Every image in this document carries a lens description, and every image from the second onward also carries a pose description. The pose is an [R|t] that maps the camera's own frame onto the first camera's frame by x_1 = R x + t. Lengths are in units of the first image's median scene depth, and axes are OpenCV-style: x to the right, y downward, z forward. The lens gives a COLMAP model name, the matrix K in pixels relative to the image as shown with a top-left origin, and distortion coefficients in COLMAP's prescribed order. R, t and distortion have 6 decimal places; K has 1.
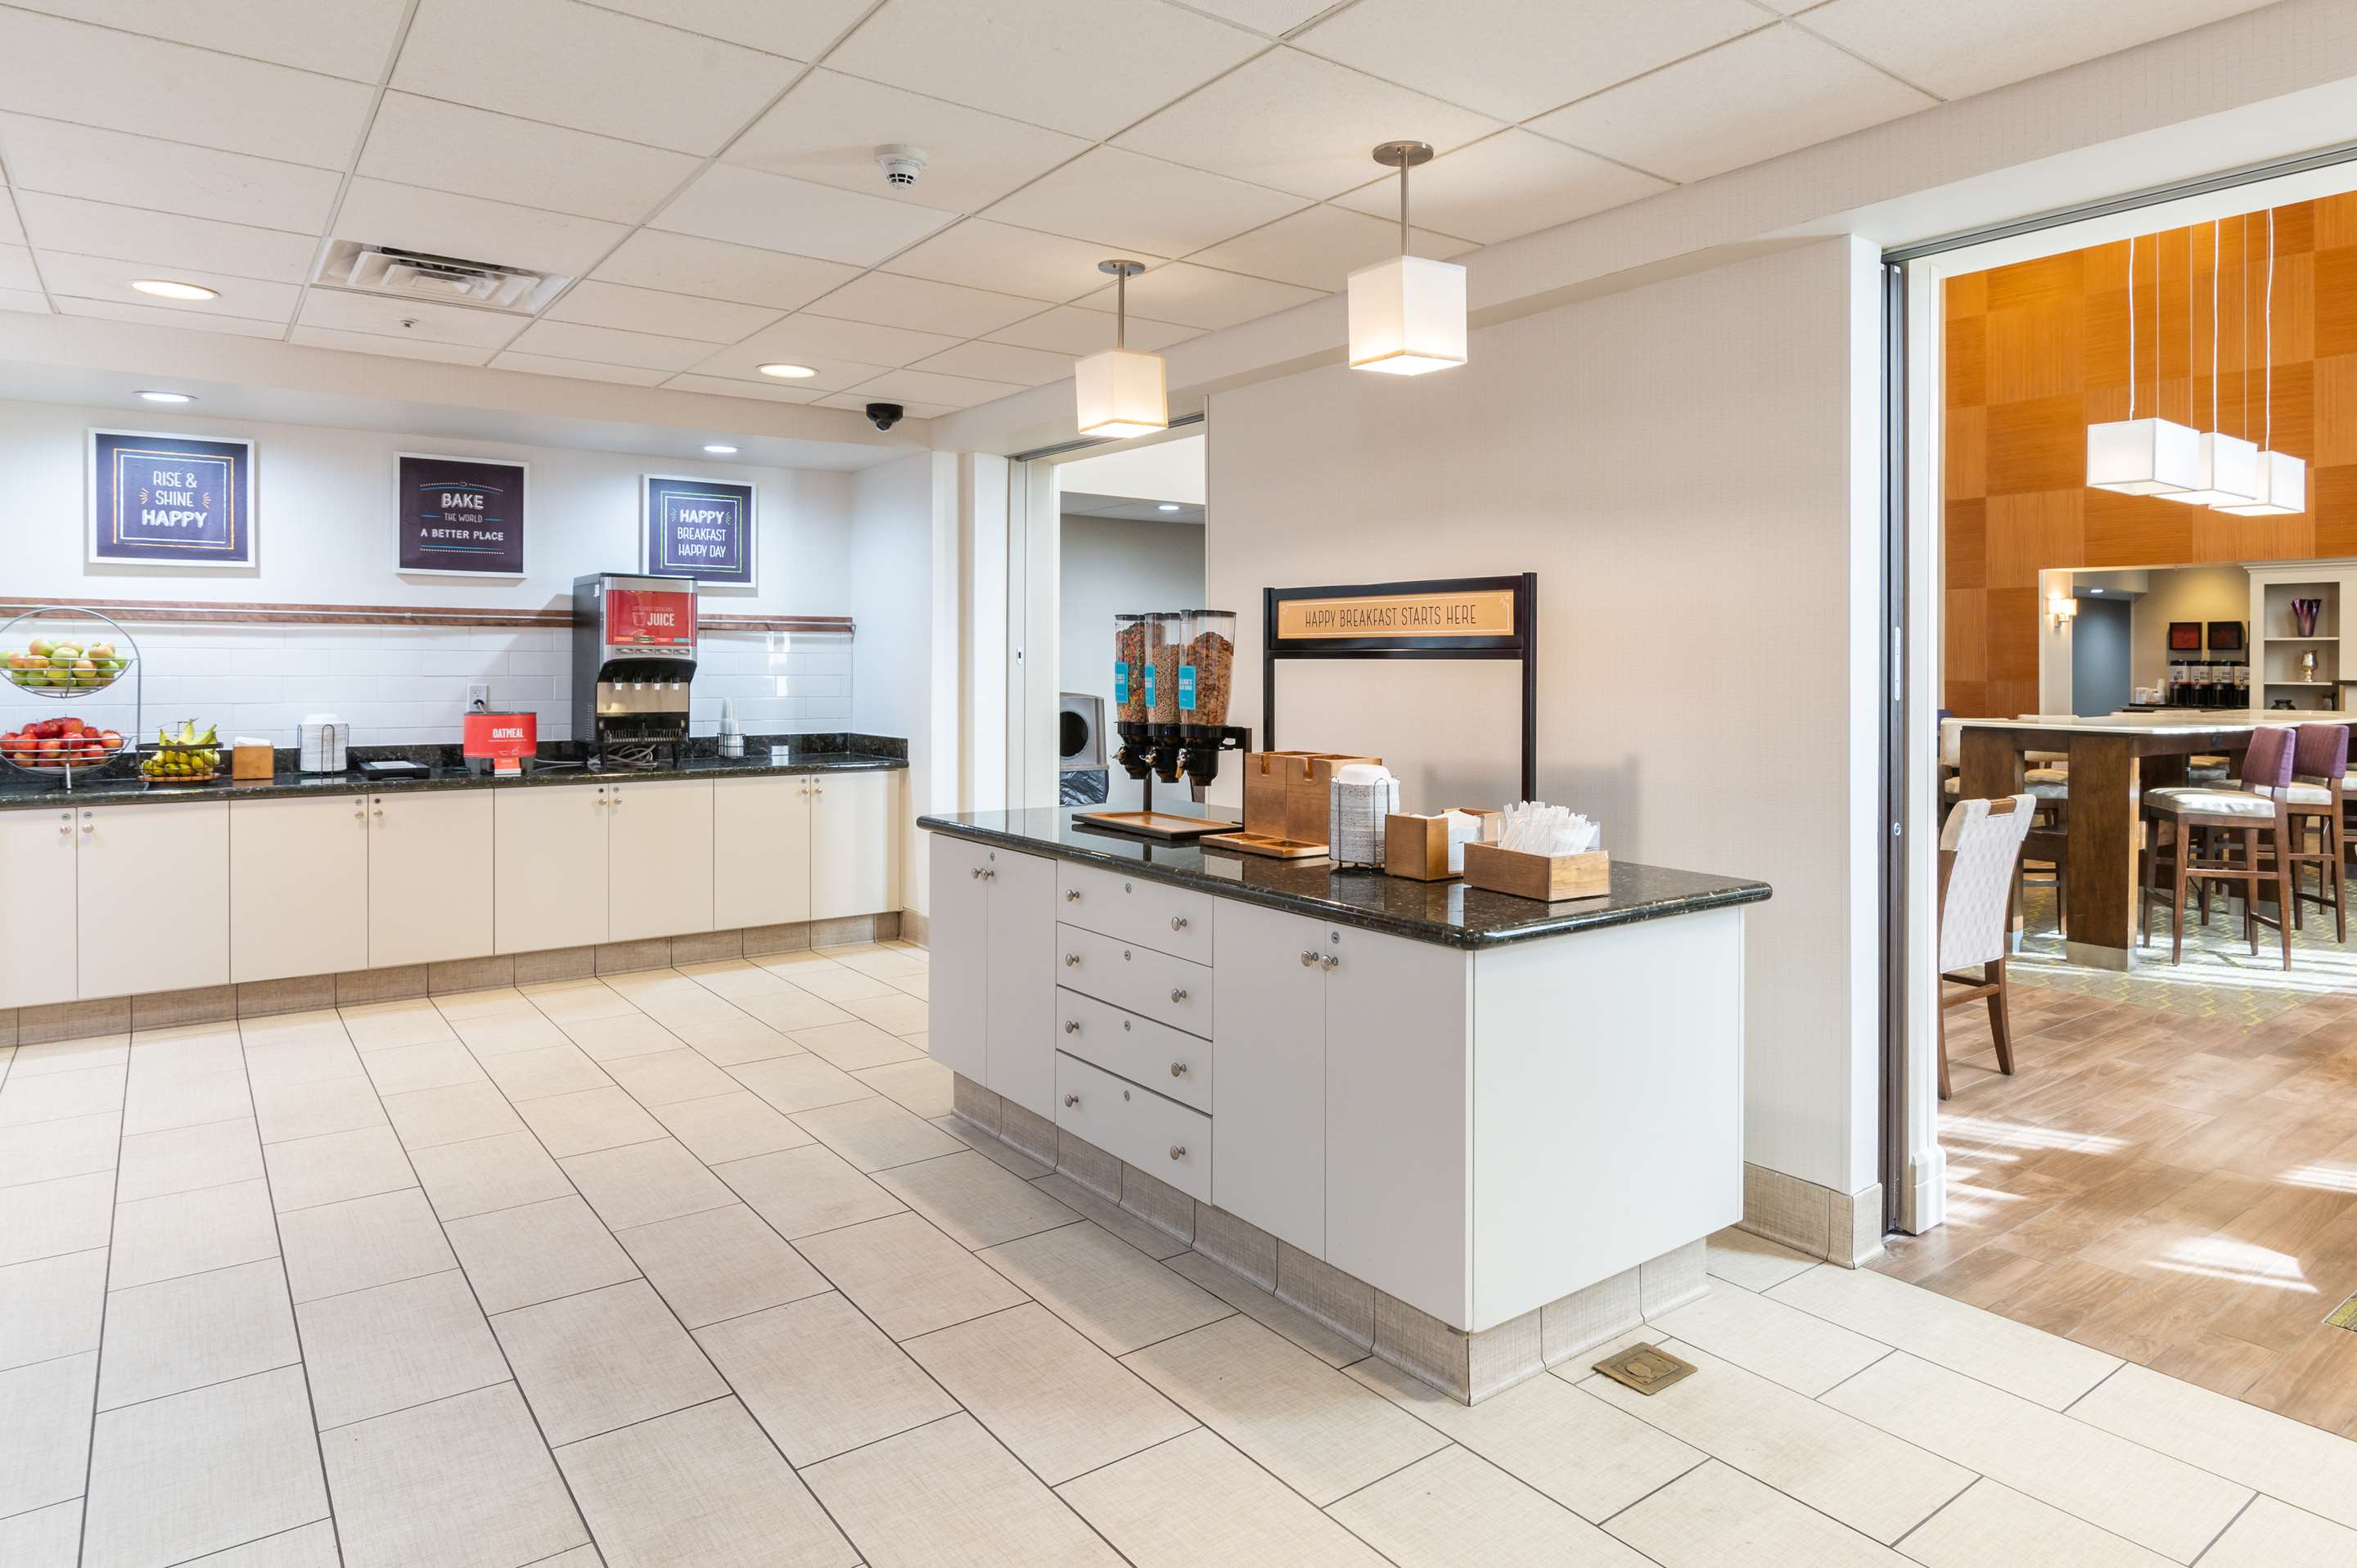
lens RADIAL K [[1398.6, 0, 1269.2], [0, 1398.6, 674.0], [0, 0, 1]] dist [-0.001366, -0.000237]
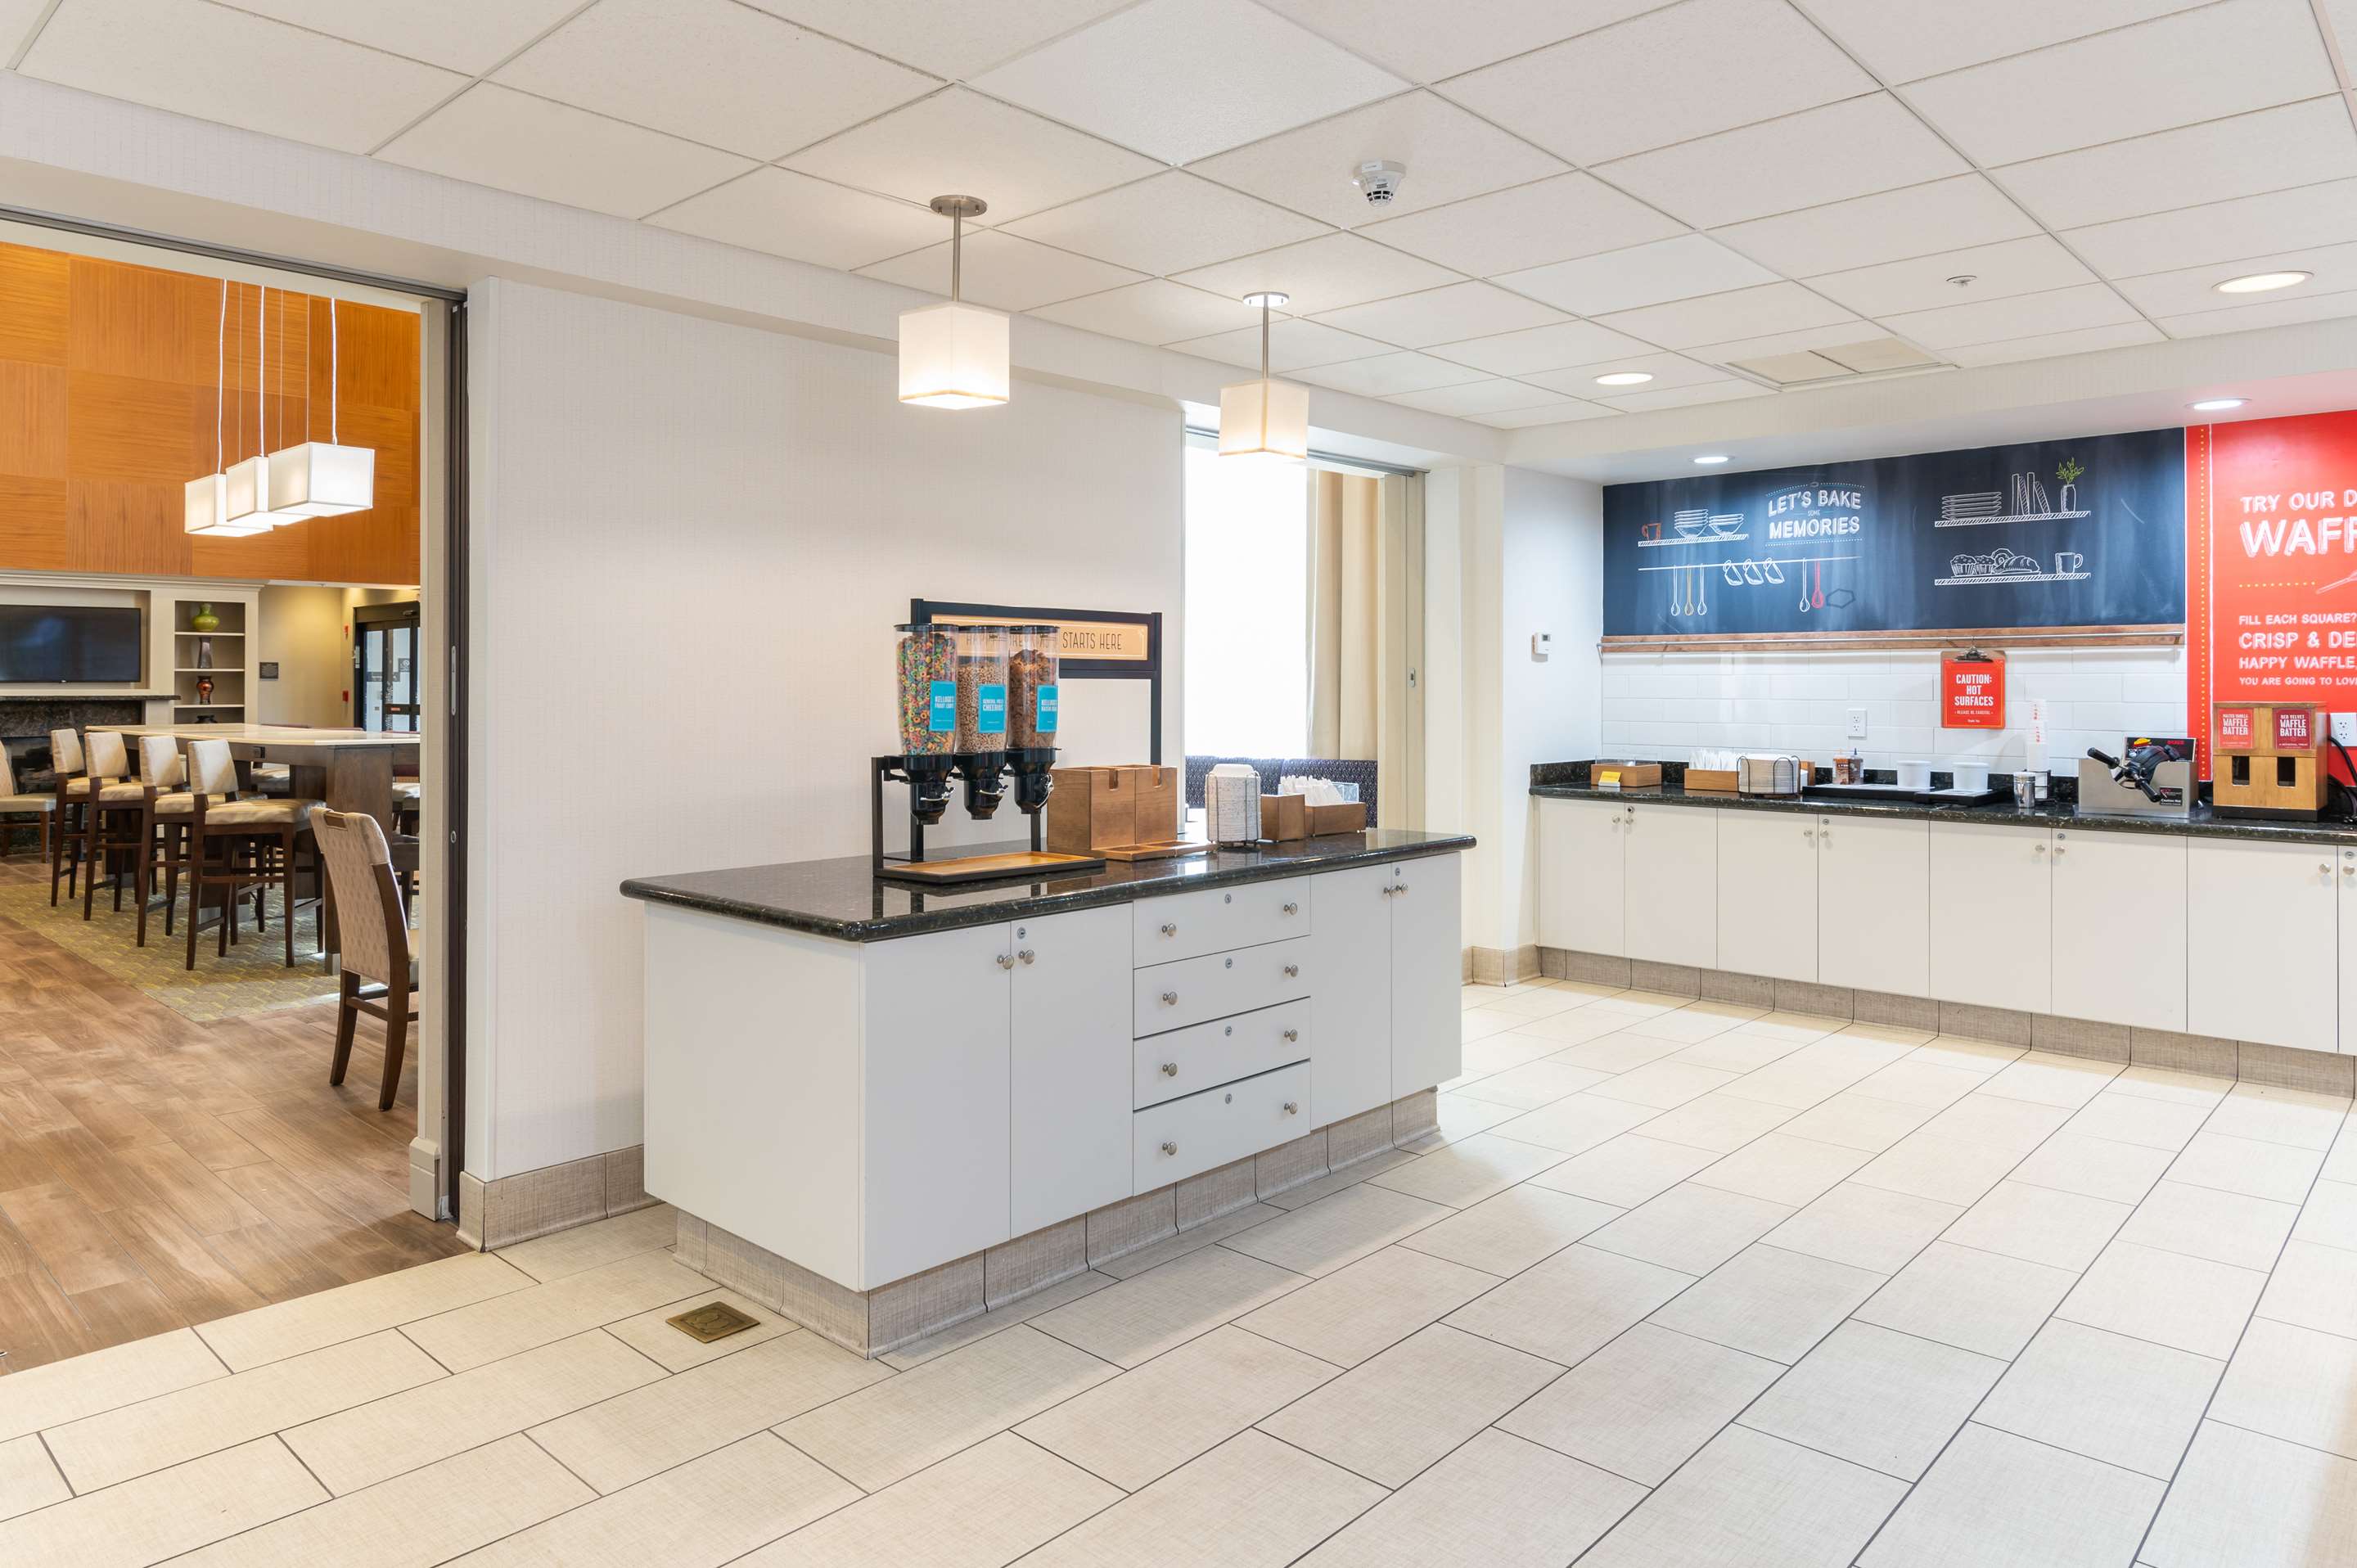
lens RADIAL K [[1471.1, 0, 1126.0], [0, 1471.1, 678.7], [0, 0, 1]] dist [-0.003850, -0.001971]
pose [[-0.129135, -0.000125, 0.991627, -0.982393], [0.006781, 0.999976, 0.001010, -0.010568], [-0.991604, 0.006855, -0.129131, 1.013785]]
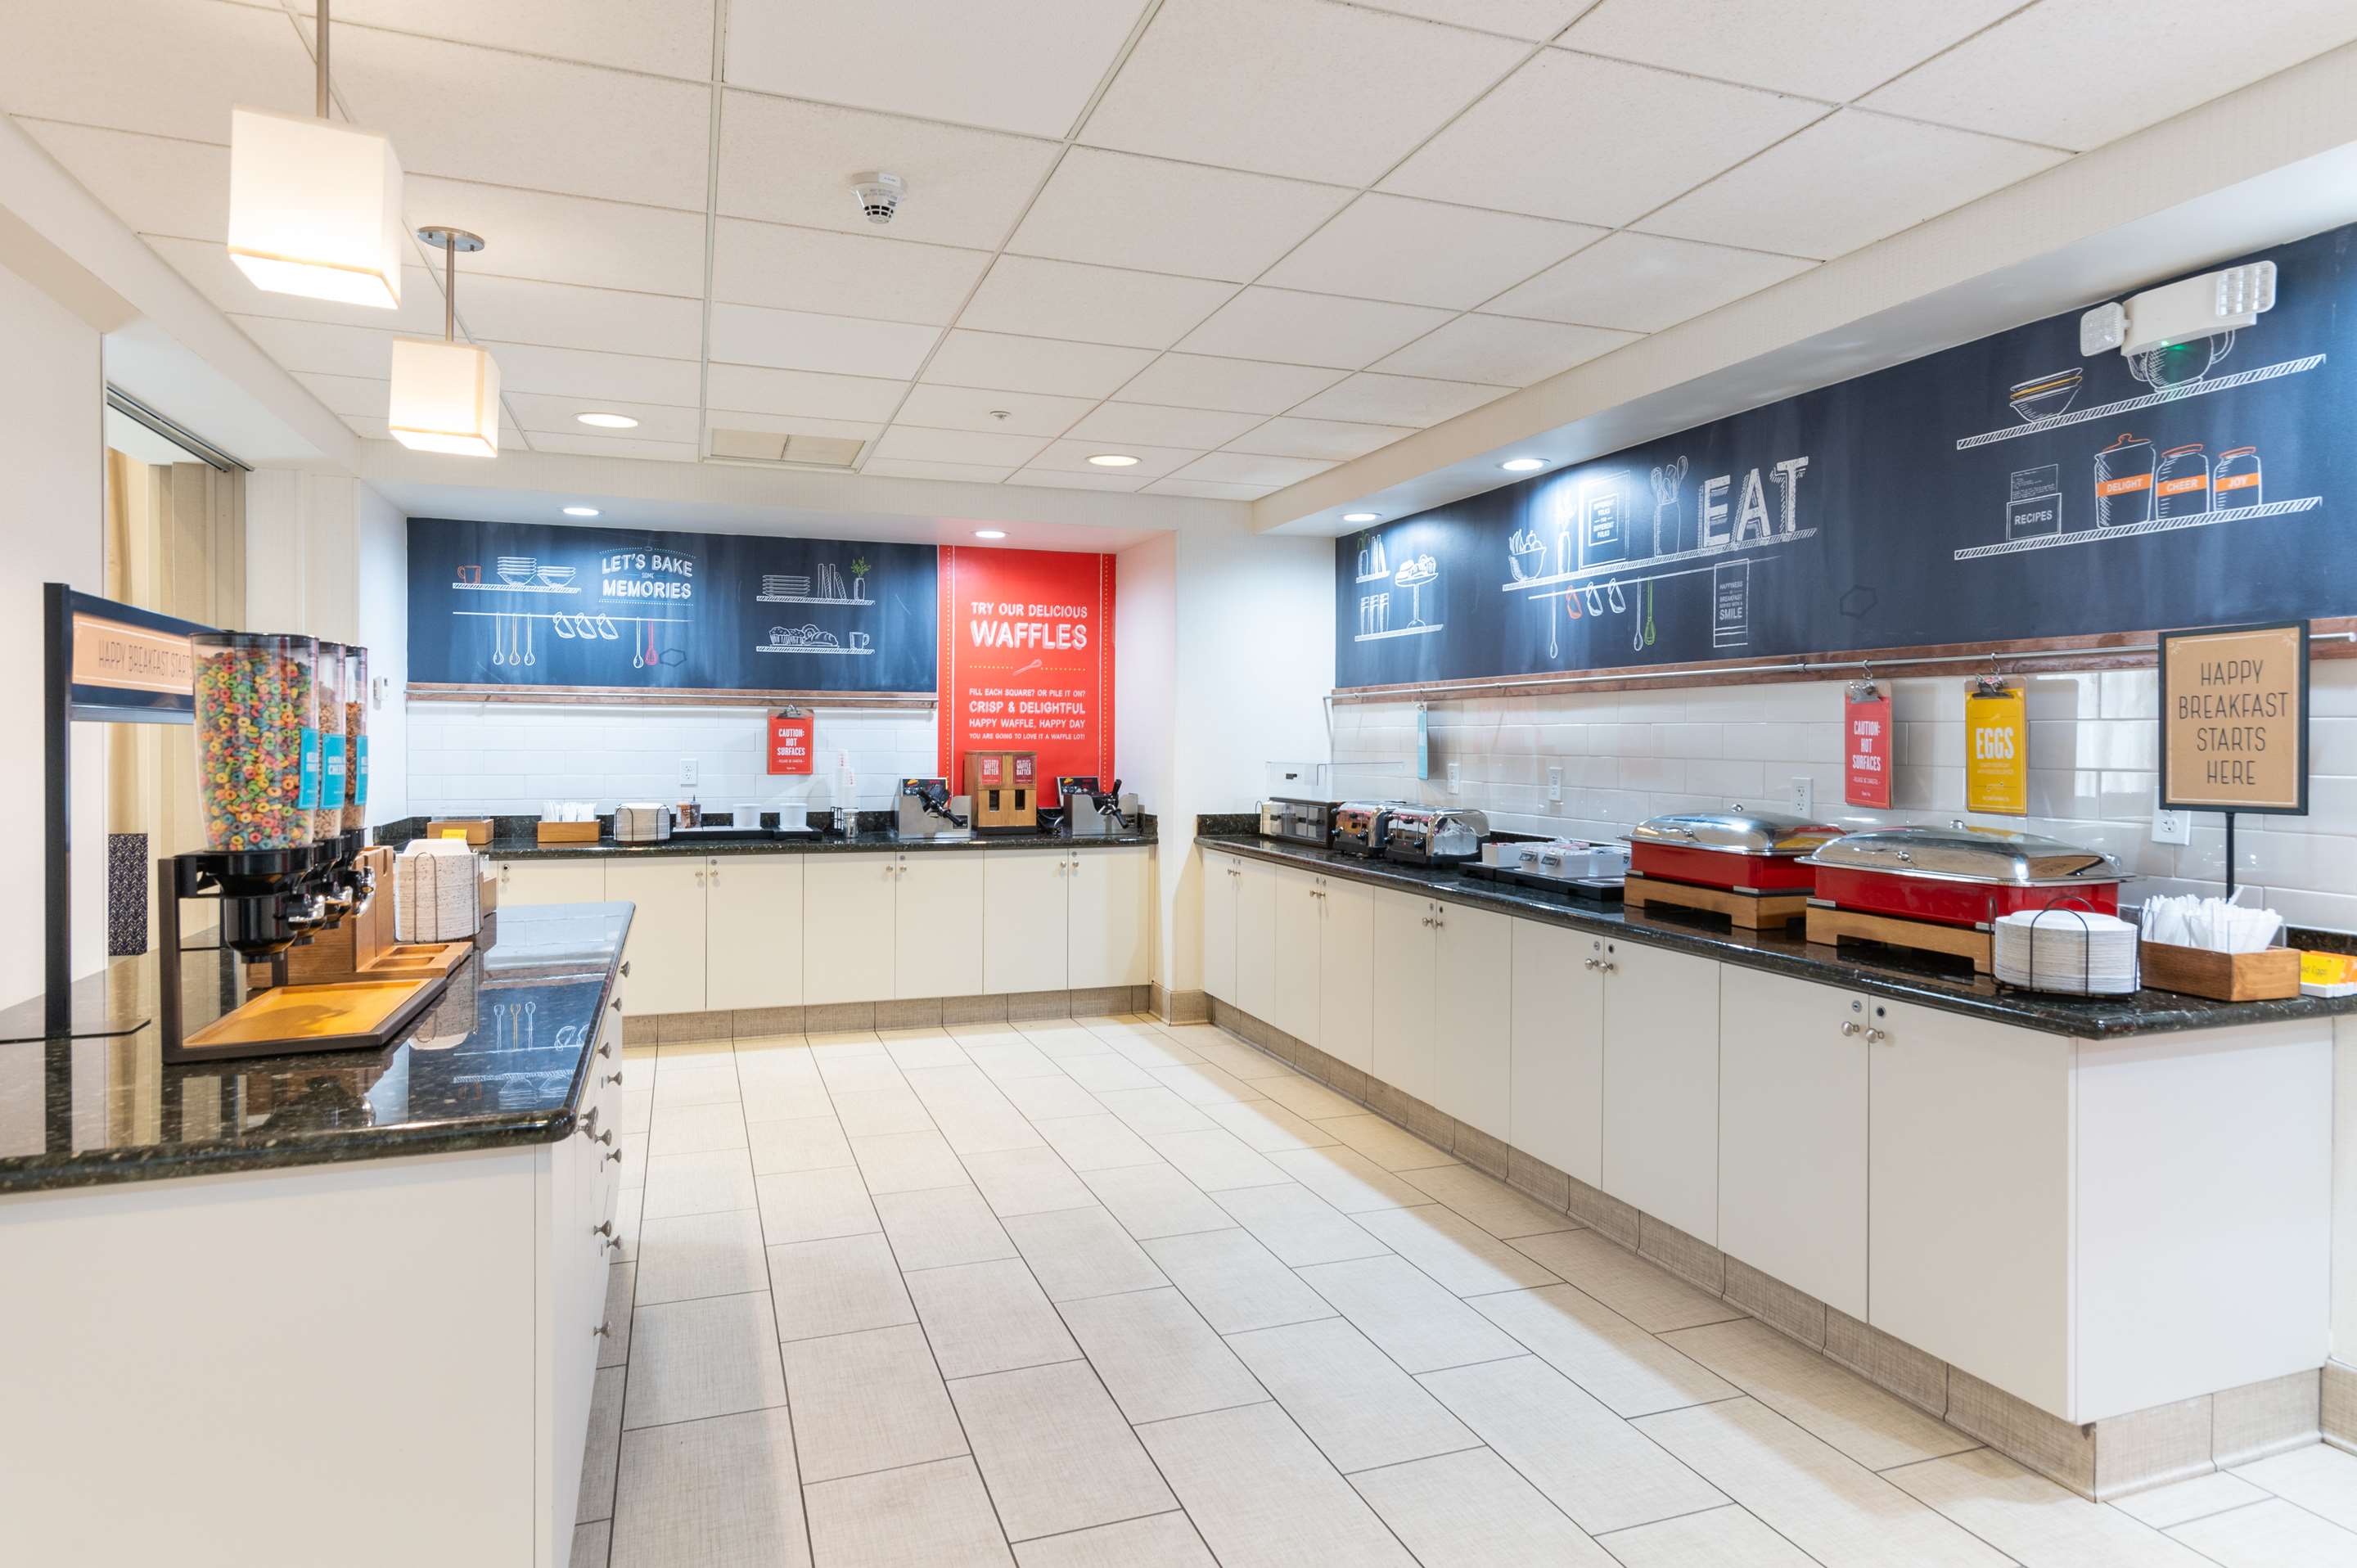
lens RADIAL K [[1368.2, 0, 1181.4], [0, 1368.2, 760.7], [0, 0, 1]] dist [0.012542, 0.000684]
pose [[-0.948252, -0.013864, 0.317216, -0.574283], [-0.006727, 0.999699, 0.023582, -0.011295], [-0.317448, 0.020228, -0.948060, 1.388632]]
